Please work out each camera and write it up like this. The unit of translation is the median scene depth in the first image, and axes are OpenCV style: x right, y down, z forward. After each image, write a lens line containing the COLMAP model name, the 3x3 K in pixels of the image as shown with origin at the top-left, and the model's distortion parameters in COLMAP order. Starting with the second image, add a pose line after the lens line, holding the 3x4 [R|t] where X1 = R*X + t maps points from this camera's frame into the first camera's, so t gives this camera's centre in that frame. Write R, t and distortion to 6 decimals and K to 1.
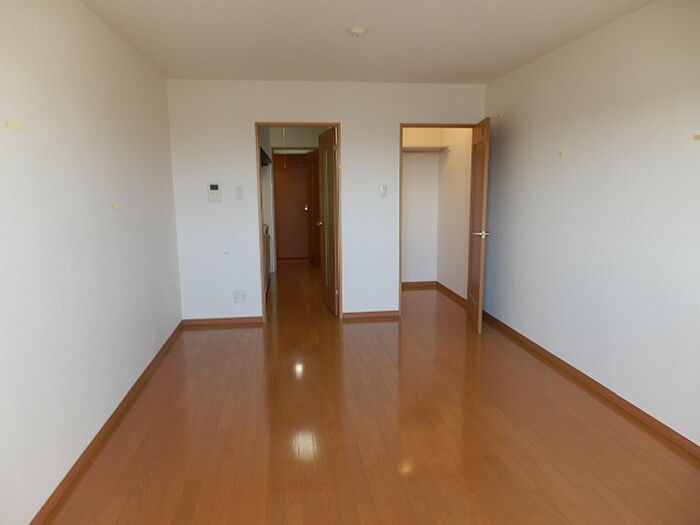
lens RADIAL K [[482.0, 0, 351.5], [0, 482.0, 260.5], [0, 0, 1]] dist [-0.003404, -0.015397]
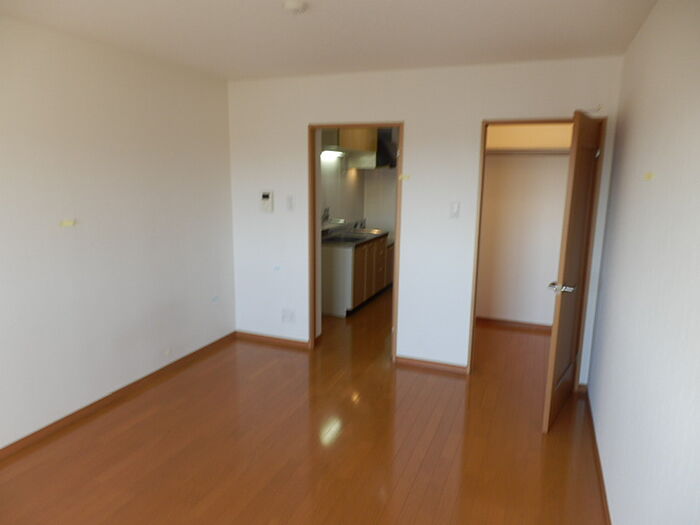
lens RADIAL K [[482.0, 0, 352.7], [0, 482.0, 257.6], [0, 0, 1]] dist [-0.003404, -0.015397]
pose [[0.877527, 0.098917, -0.469214, 0.294579], [-0.100966, 0.994671, 0.020864, -0.066994], [0.468777, 0.029066, 0.882838, 0.247122]]
